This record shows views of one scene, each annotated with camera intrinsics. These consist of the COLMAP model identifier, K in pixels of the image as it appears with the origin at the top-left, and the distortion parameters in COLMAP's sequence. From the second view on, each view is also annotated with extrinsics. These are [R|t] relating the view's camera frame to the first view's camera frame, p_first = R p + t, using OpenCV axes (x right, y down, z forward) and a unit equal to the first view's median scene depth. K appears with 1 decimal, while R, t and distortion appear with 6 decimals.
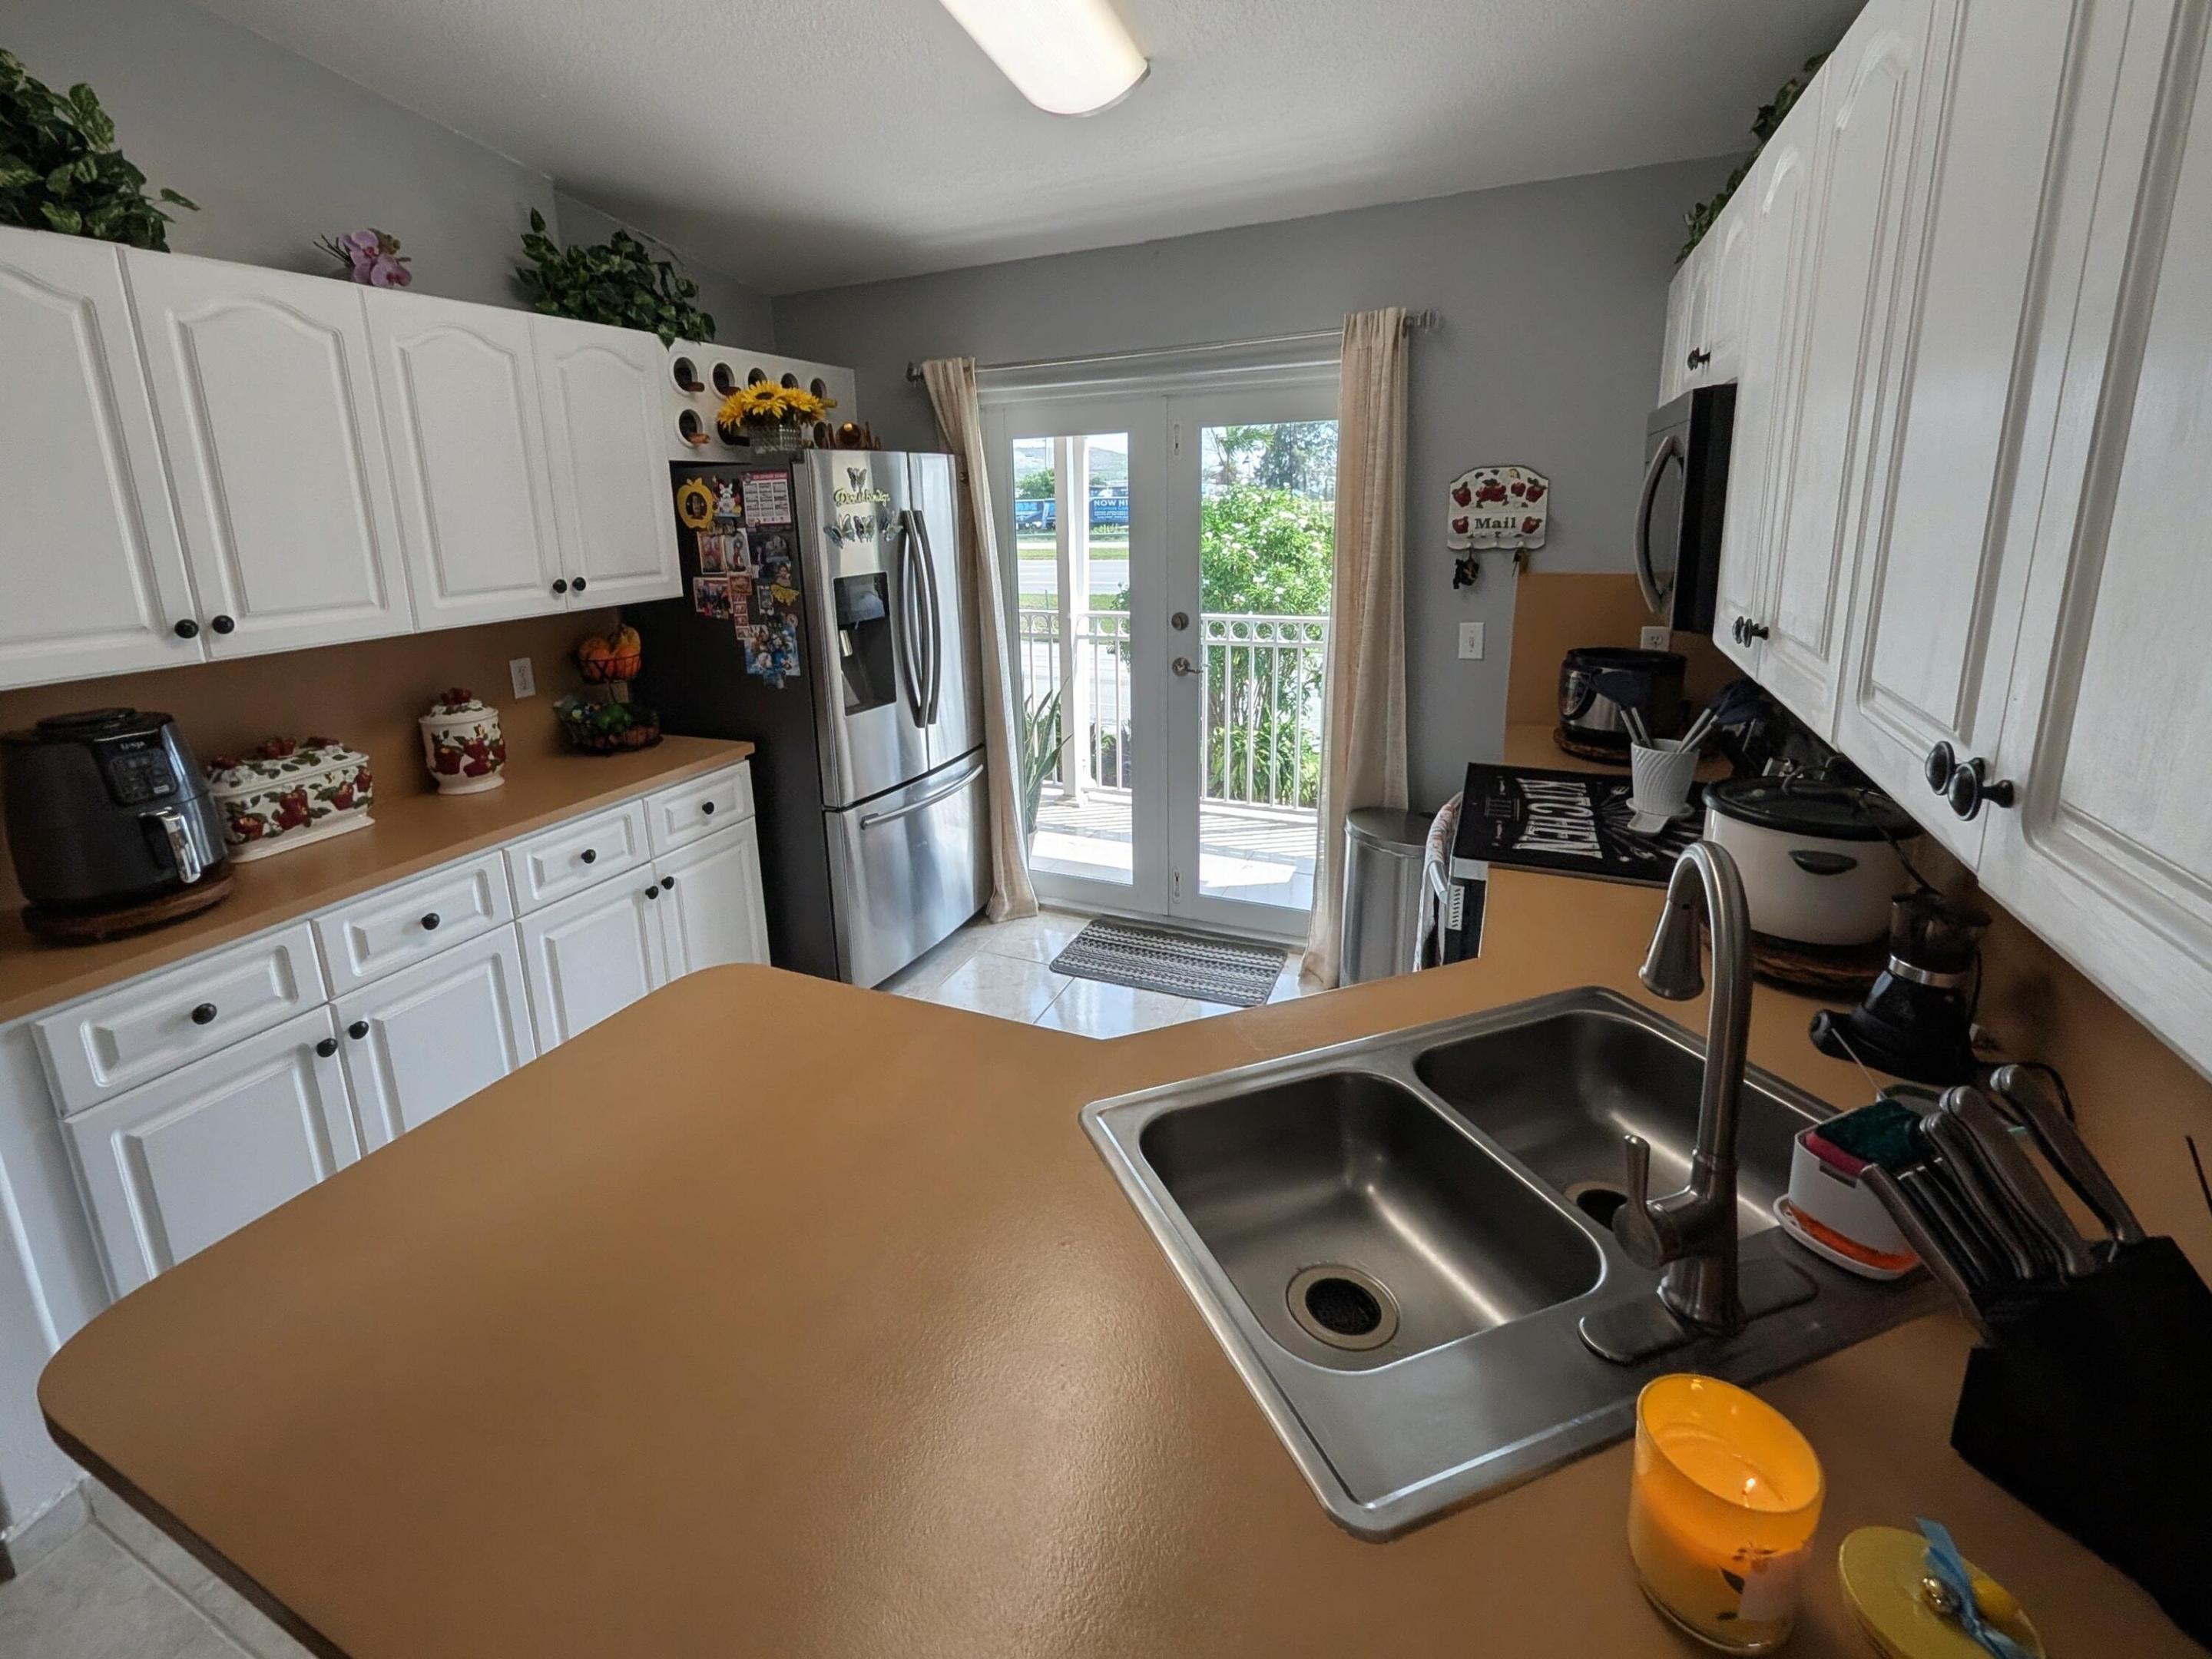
lens RADIAL K [[1041.0, 0, 1069.8], [0, 1041.0, 754.2], [0, 0, 1]] dist [0.002348, 0.000010]
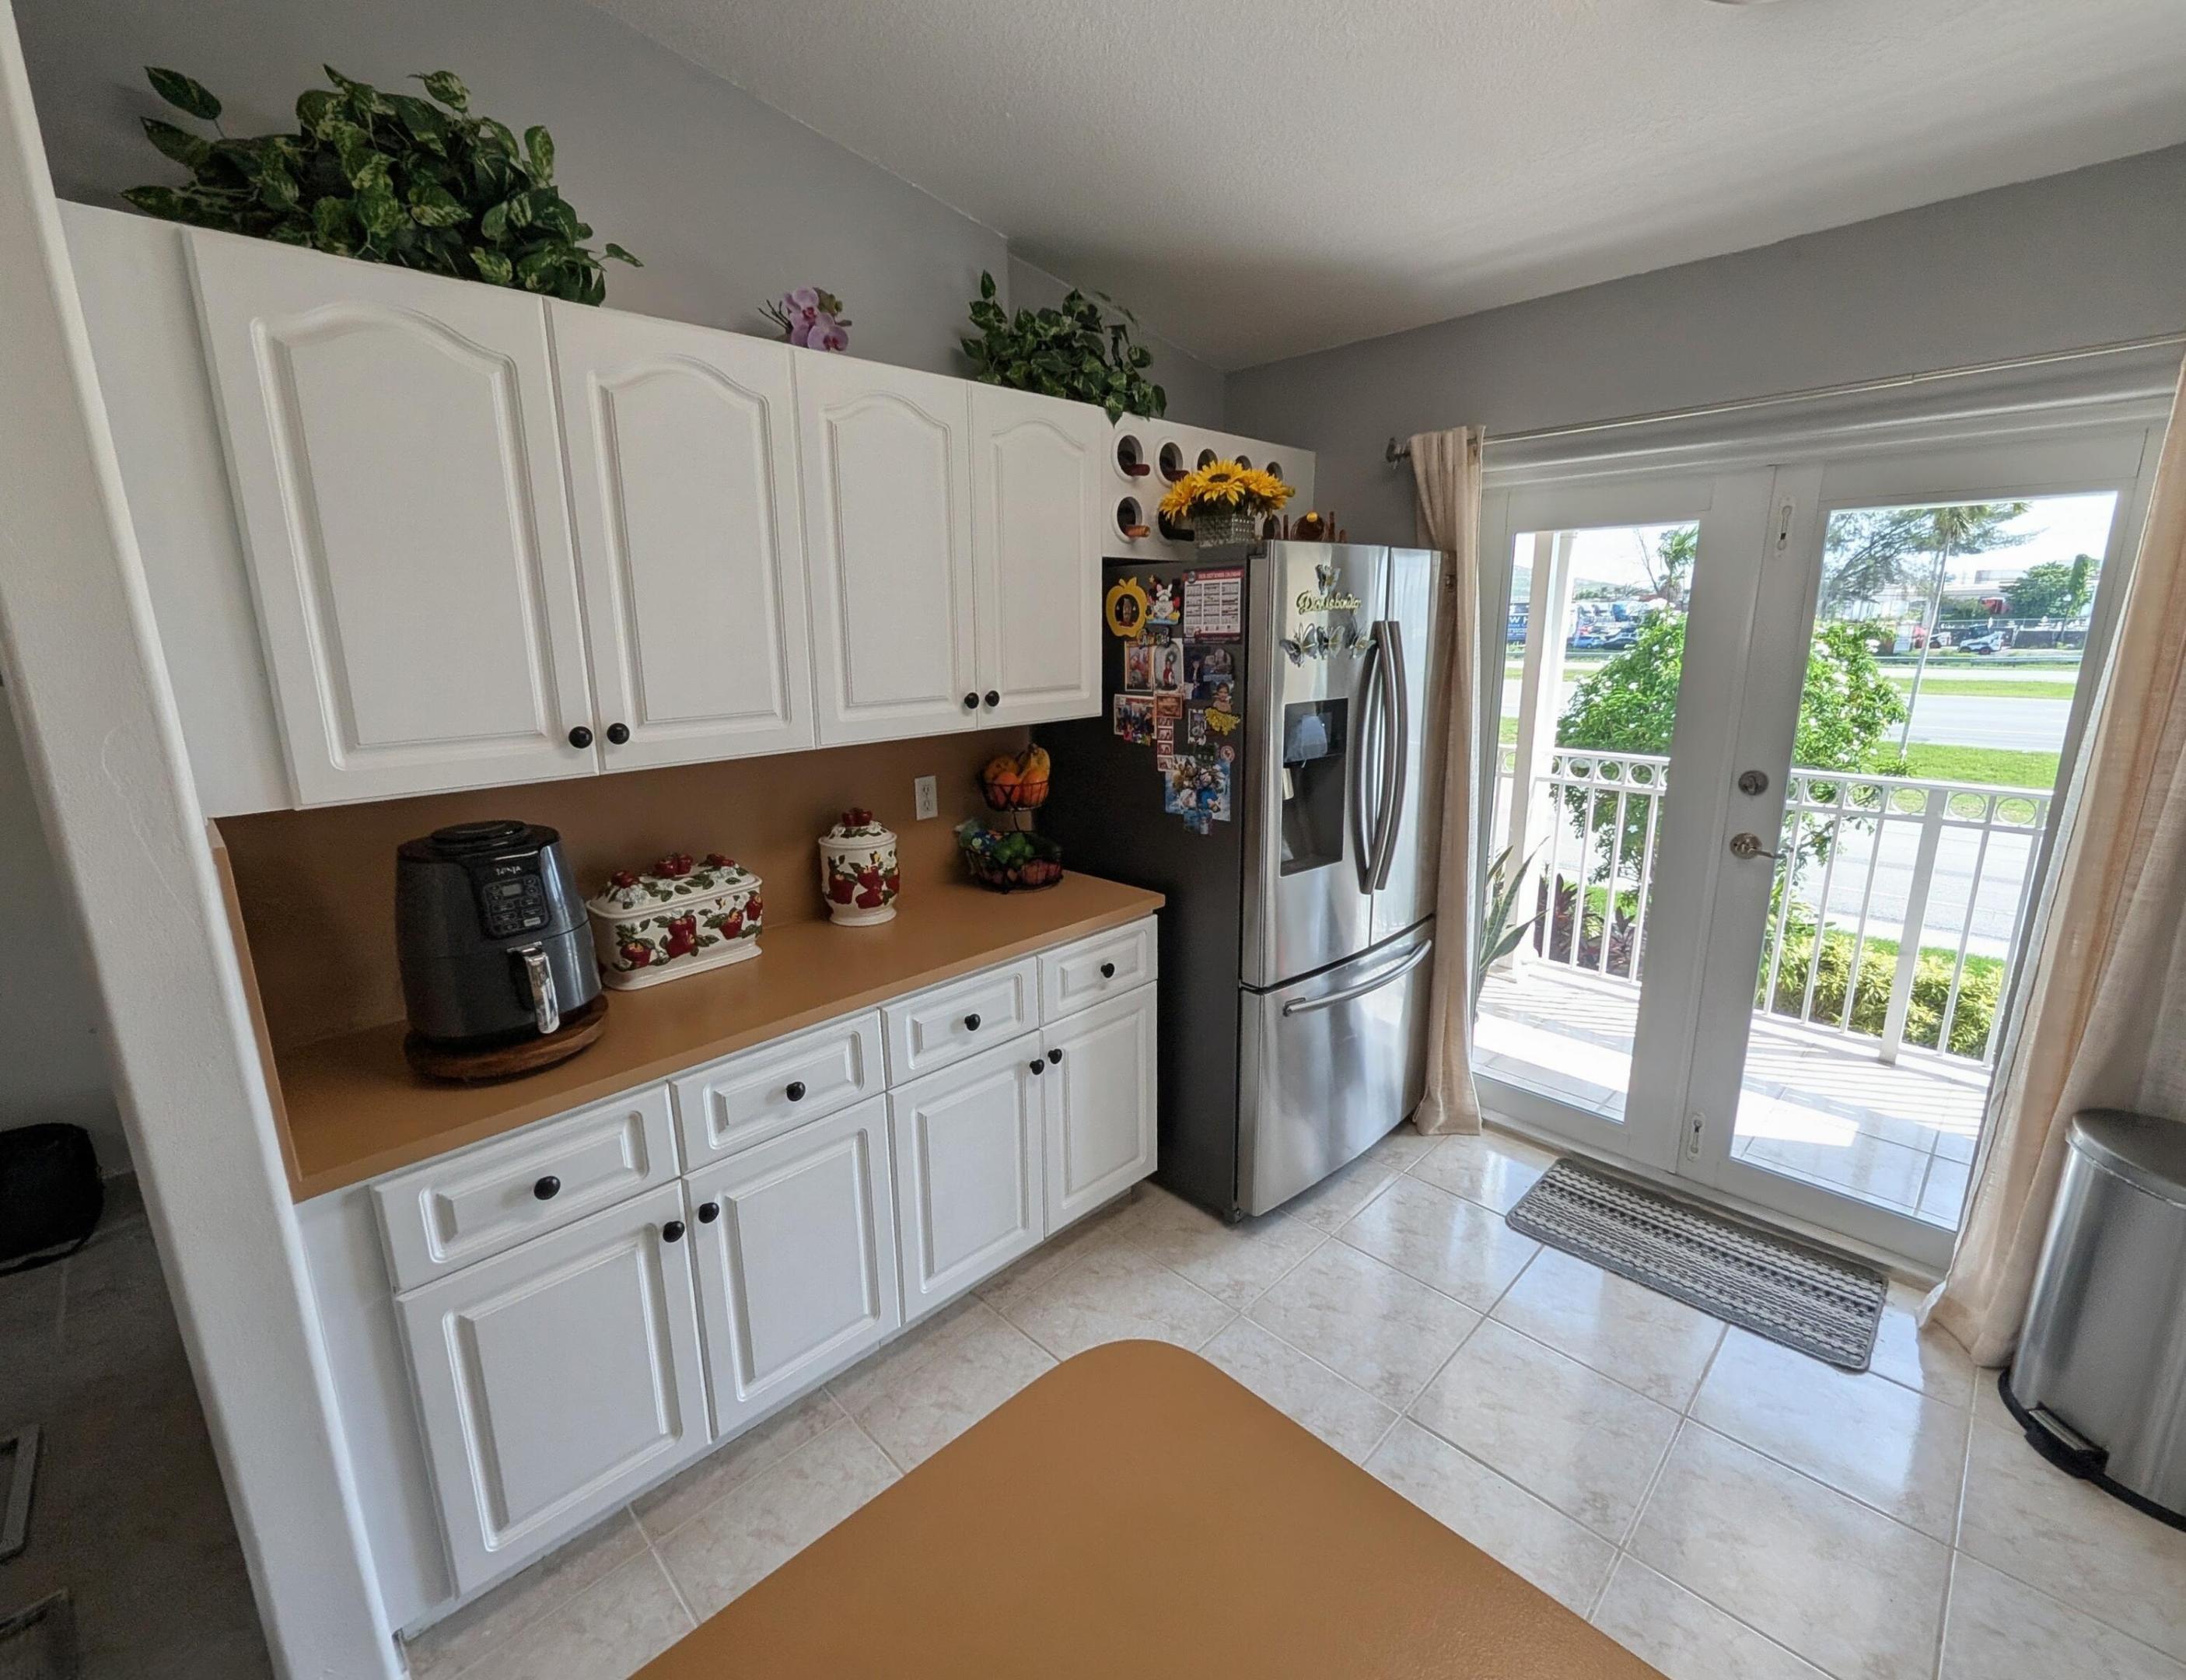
lens RADIAL K [[930.1, 0, 1093.0], [0, 930.1, 840.0], [0, 0, 1]] dist [0.003029, 0.000172]
pose [[0.944136, 0.093571, -0.315993, -0.135637], [-0.094345, 0.995456, 0.012885, -0.063255], [0.315763, 0.017648, 0.948674, 0.292386]]
